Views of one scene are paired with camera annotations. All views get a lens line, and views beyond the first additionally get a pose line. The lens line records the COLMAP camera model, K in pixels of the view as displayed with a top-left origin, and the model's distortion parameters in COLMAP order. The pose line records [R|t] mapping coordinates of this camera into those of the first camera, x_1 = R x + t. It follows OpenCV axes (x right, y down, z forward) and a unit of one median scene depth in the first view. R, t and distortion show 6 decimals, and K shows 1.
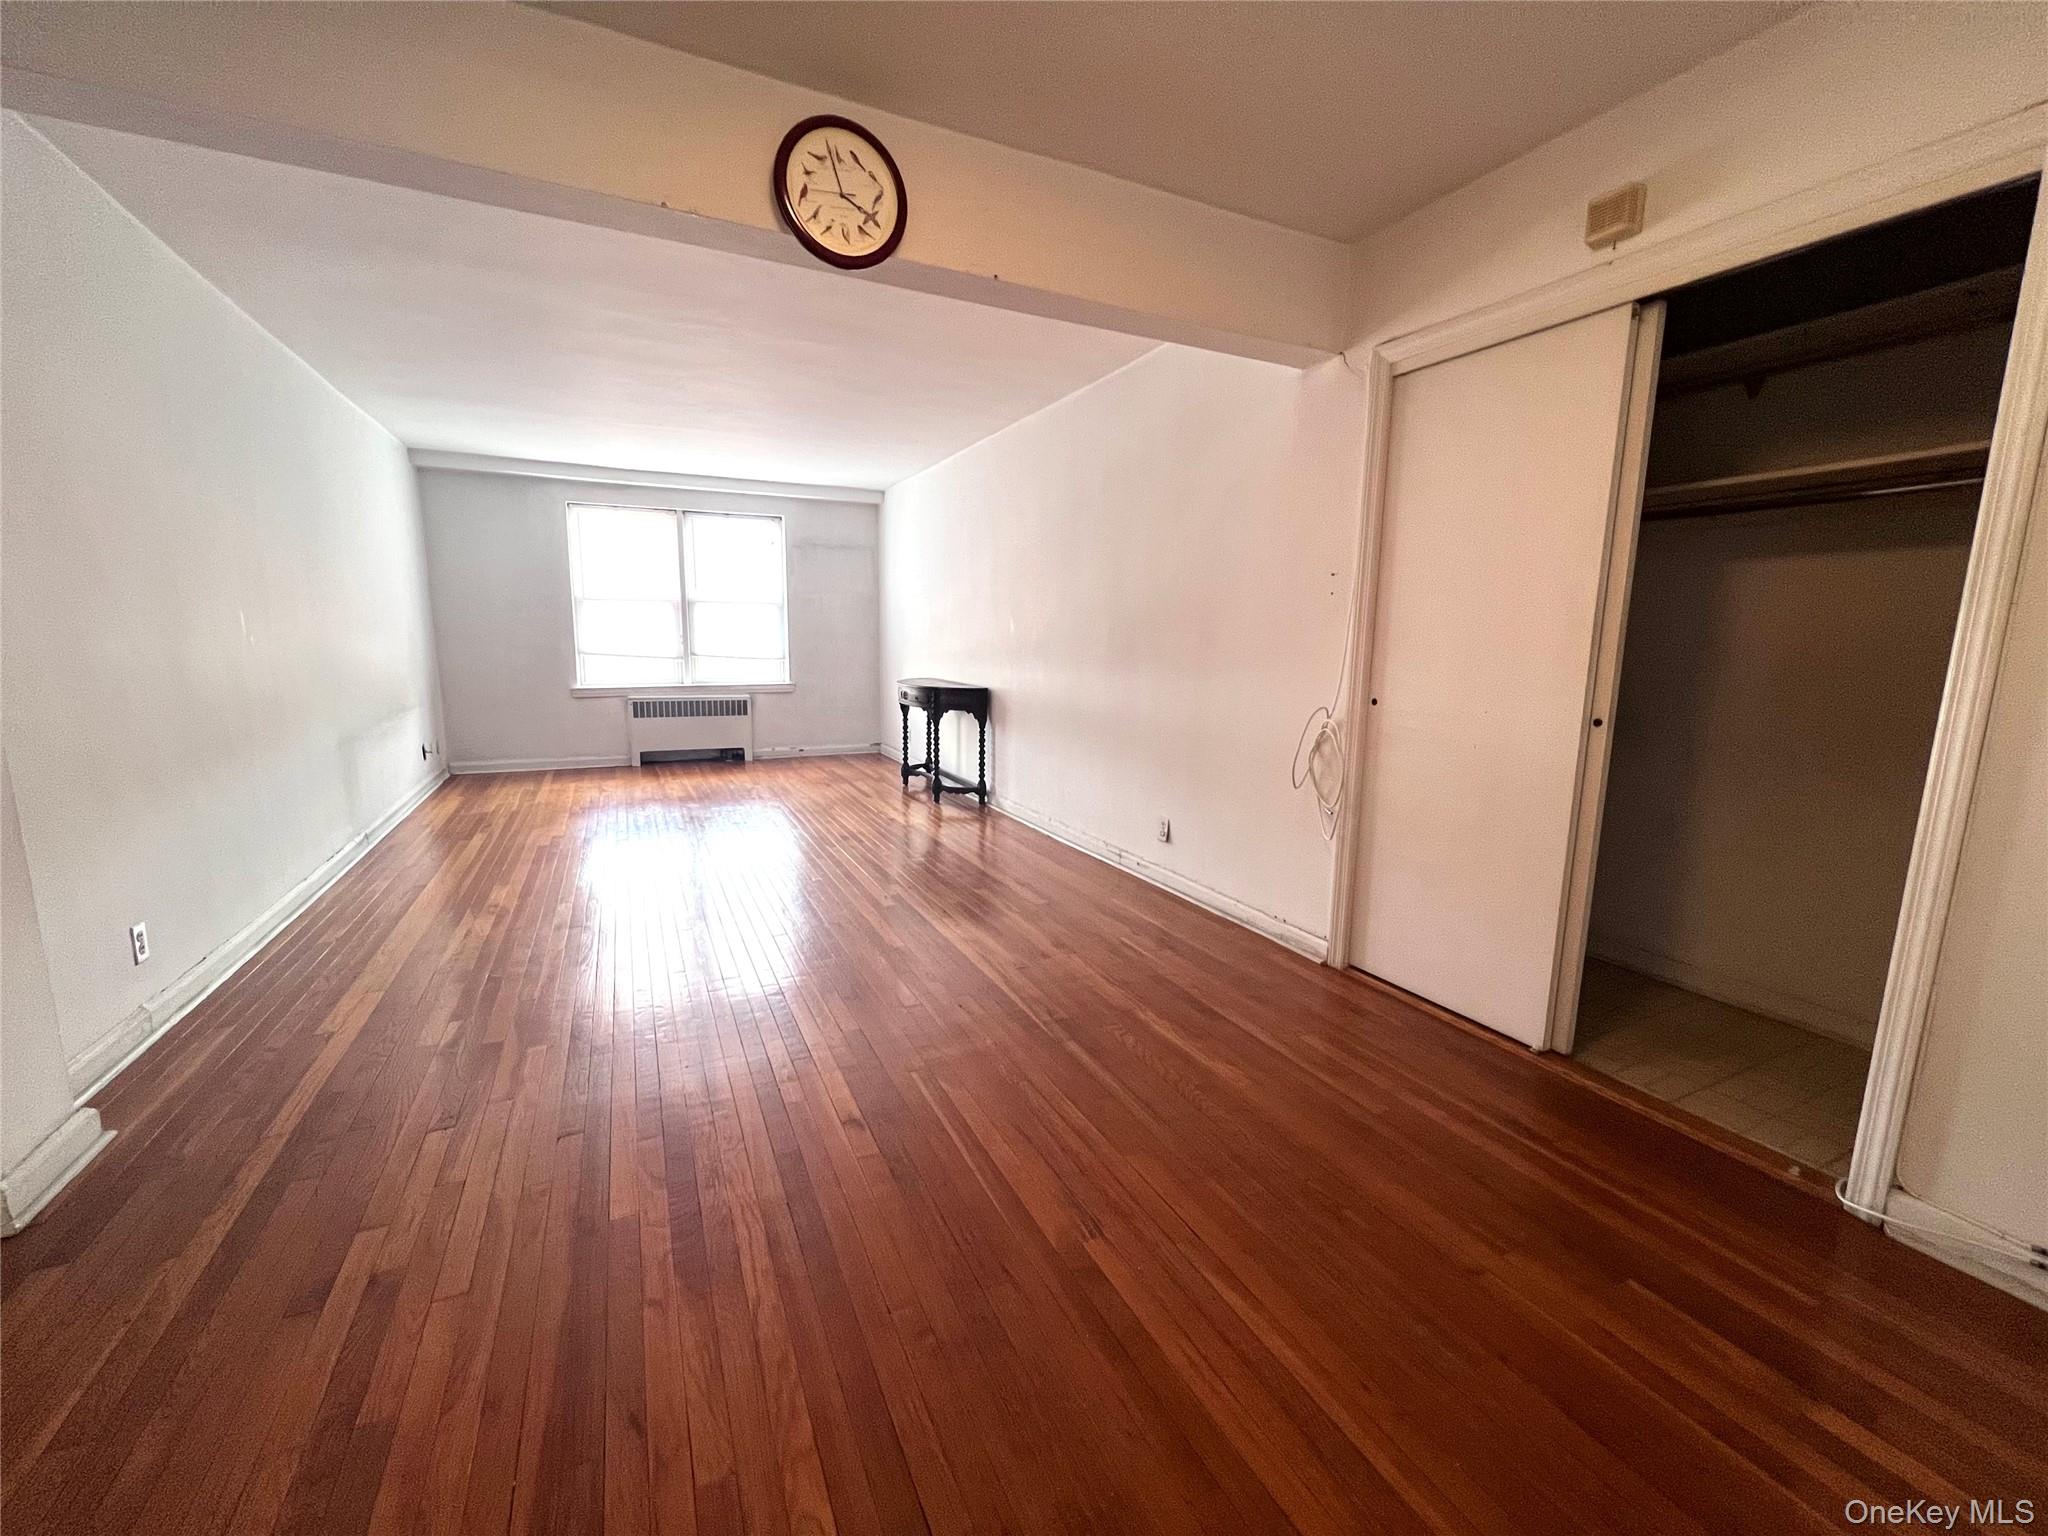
lens RADIAL K [[820.2, 0, 1024.0], [0, 820.2, 768.0], [0, 0, 1]] dist [-0.001573, -0.000206]
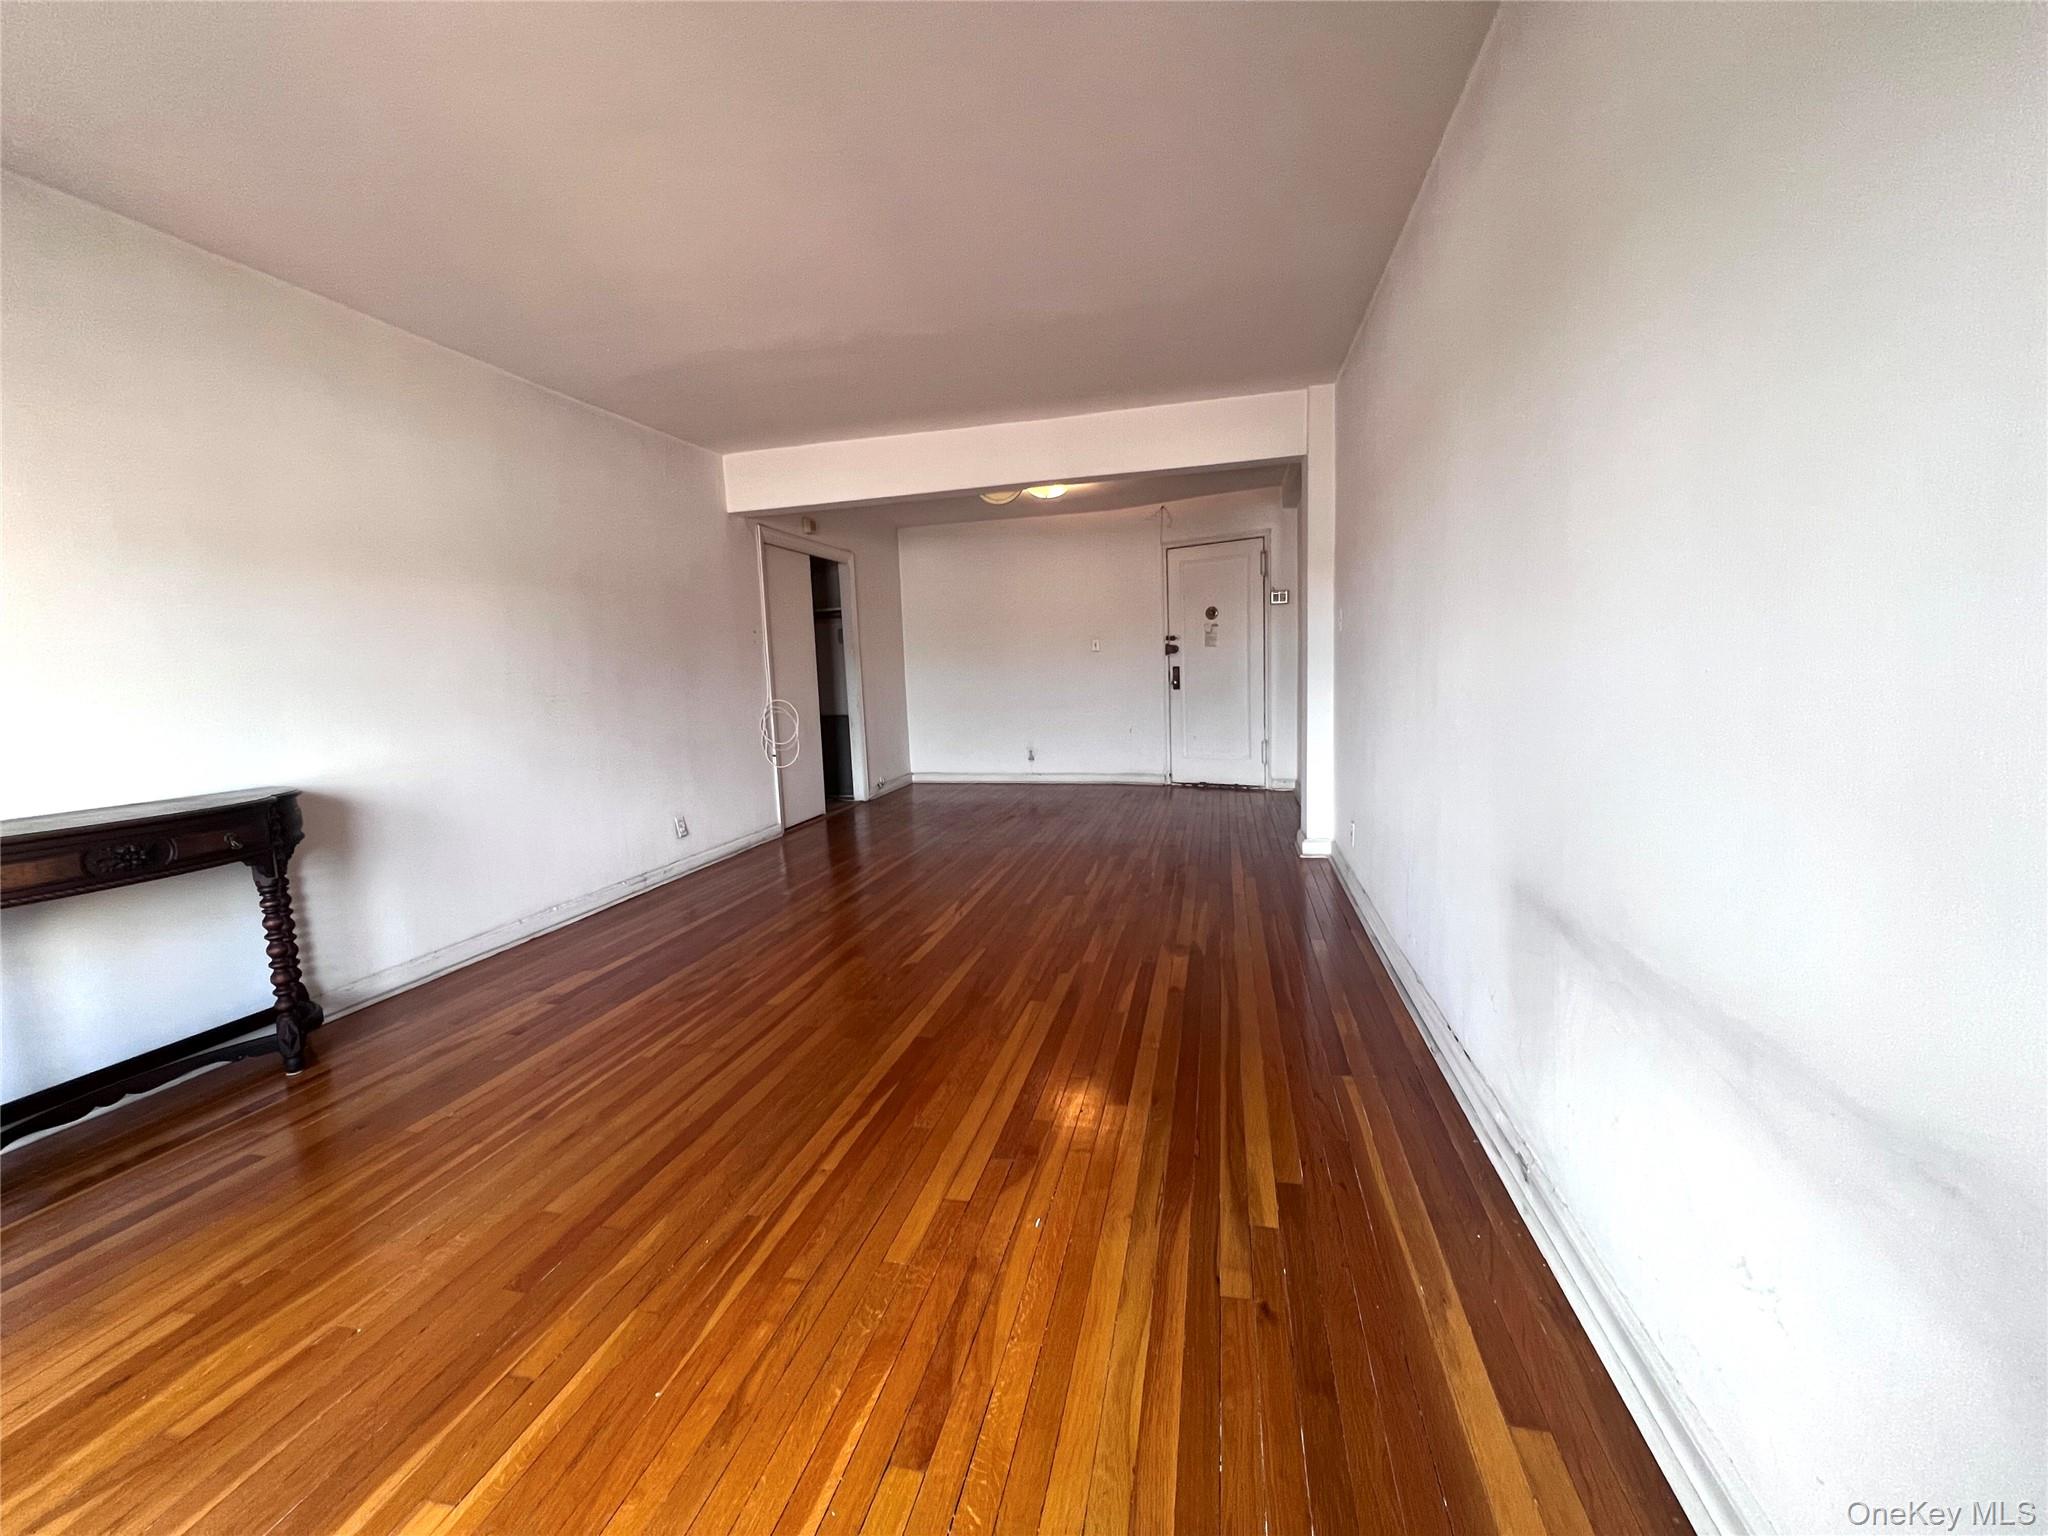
lens RADIAL K [[820.2, 0, 1024.0], [0, 820.2, 768.0], [0, 0, 1]] dist [-0.001573, -0.000206]
pose [[-0.771237, -0.066080, 0.633109, -1.294989], [0.126305, 0.958935, 0.253951, -0.331866], [-0.623891, 0.275821, -0.731220, 2.044740]]
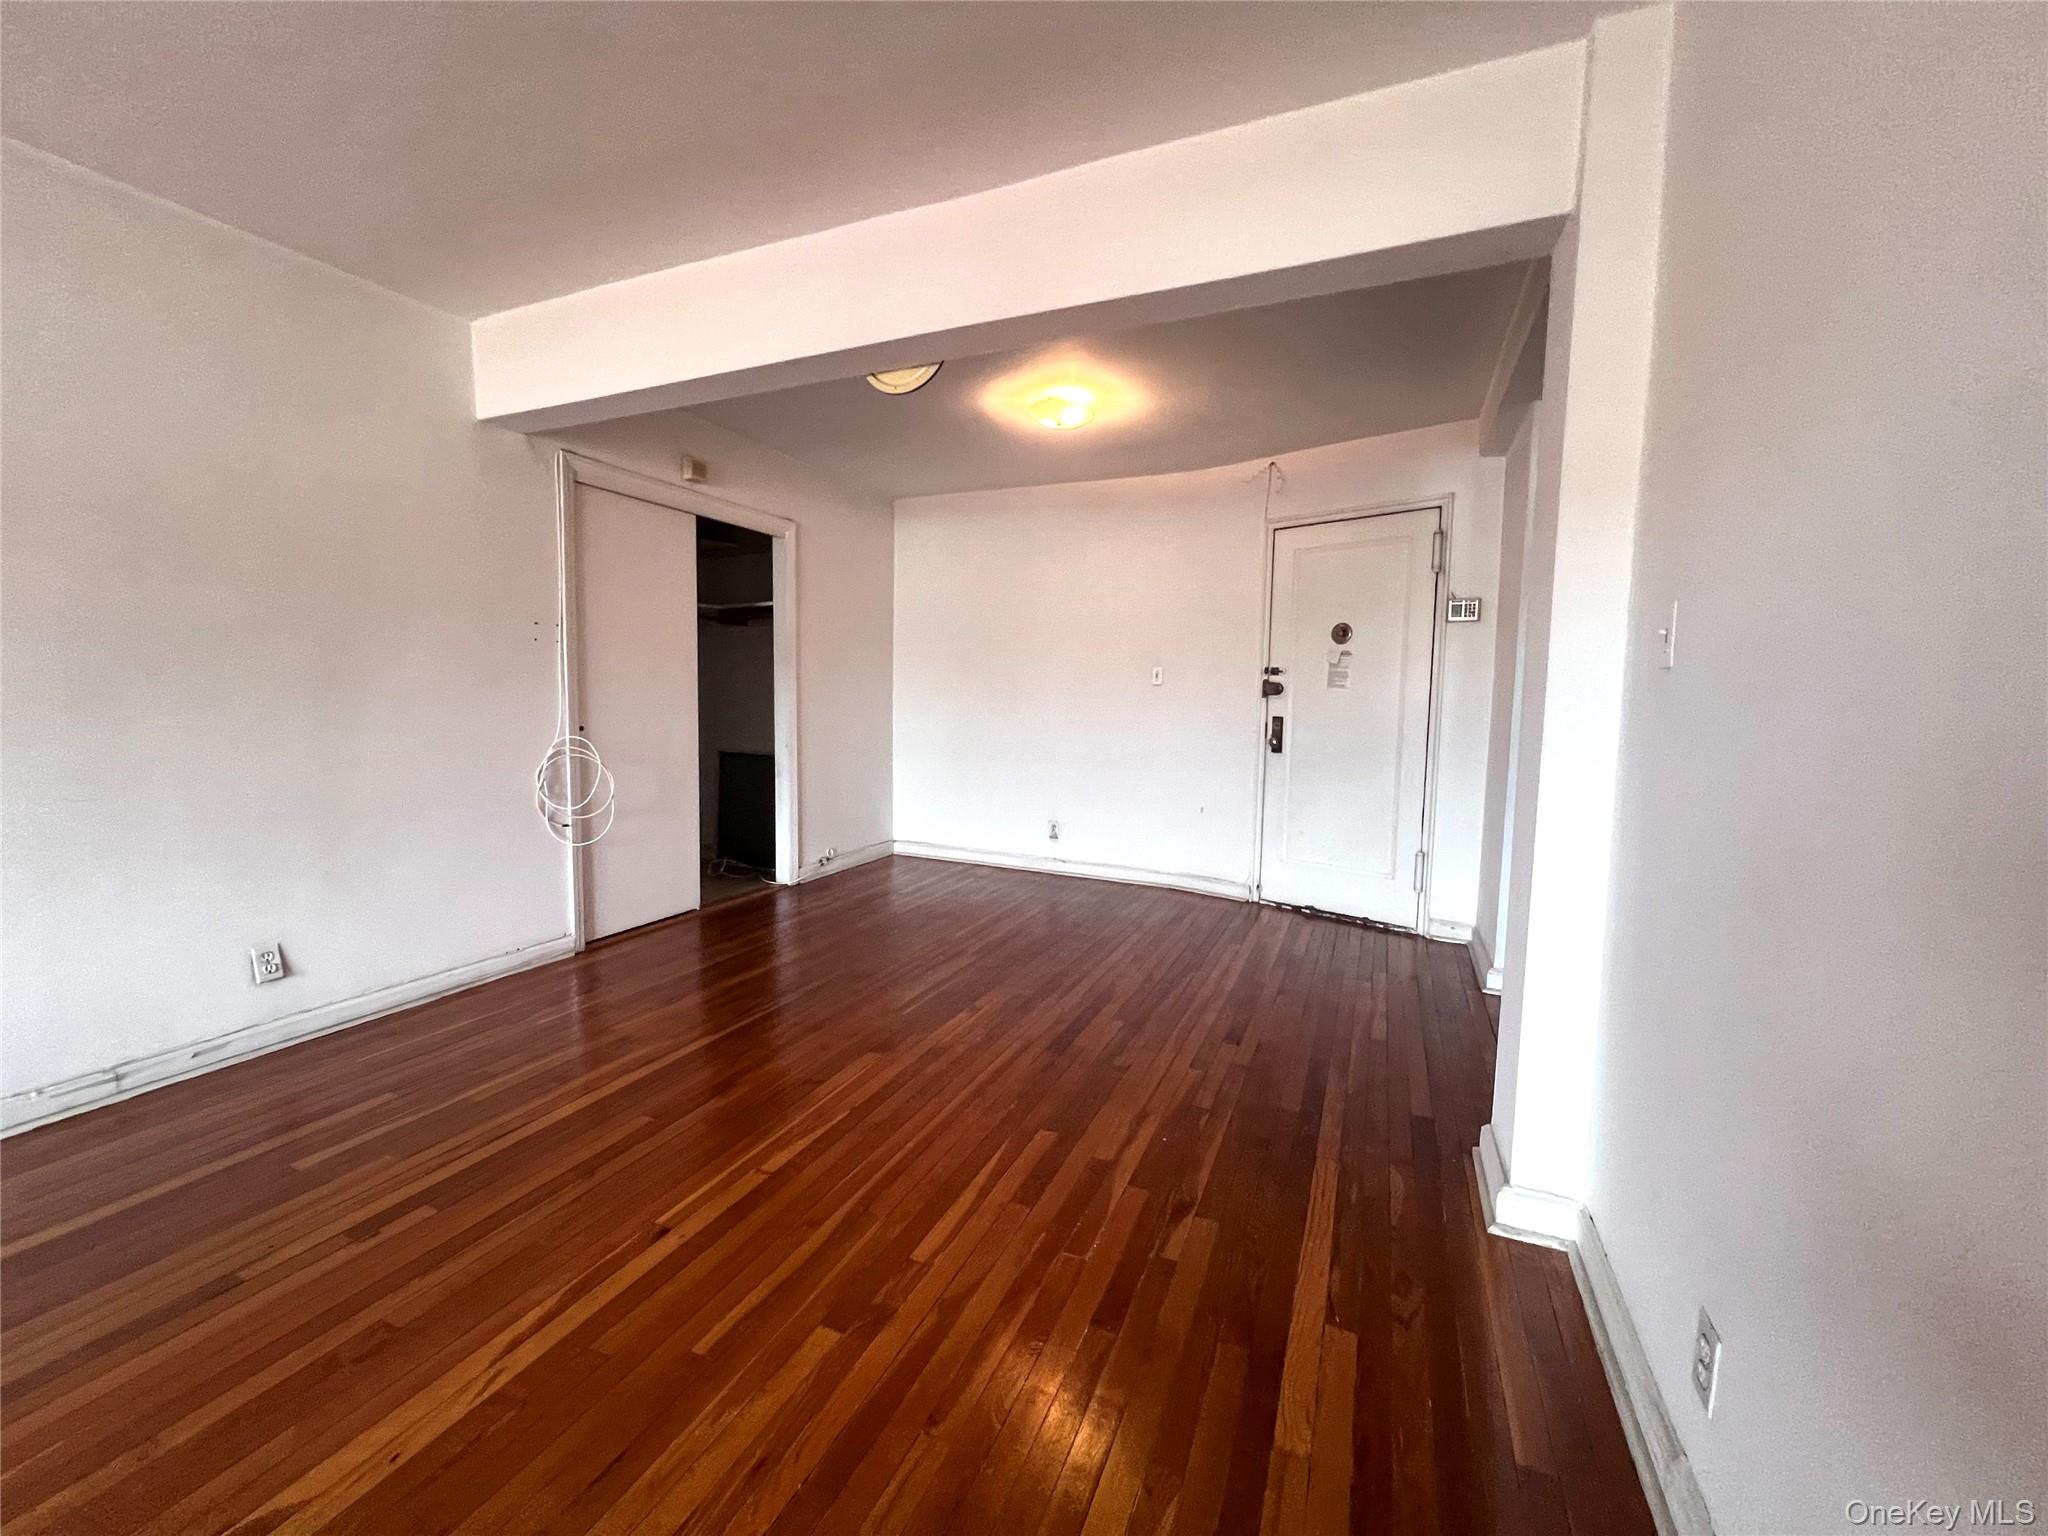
lens RADIAL K [[820.2, 0, 1024.0], [0, 820.2, 768.0], [0, 0, 1]] dist [-0.001573, -0.000206]
pose [[-0.646390, -0.097909, 0.756699, -0.936116], [0.092972, 0.974236, 0.205474, -0.208361], [-0.757322, 0.203168, -0.620634, 1.214611]]
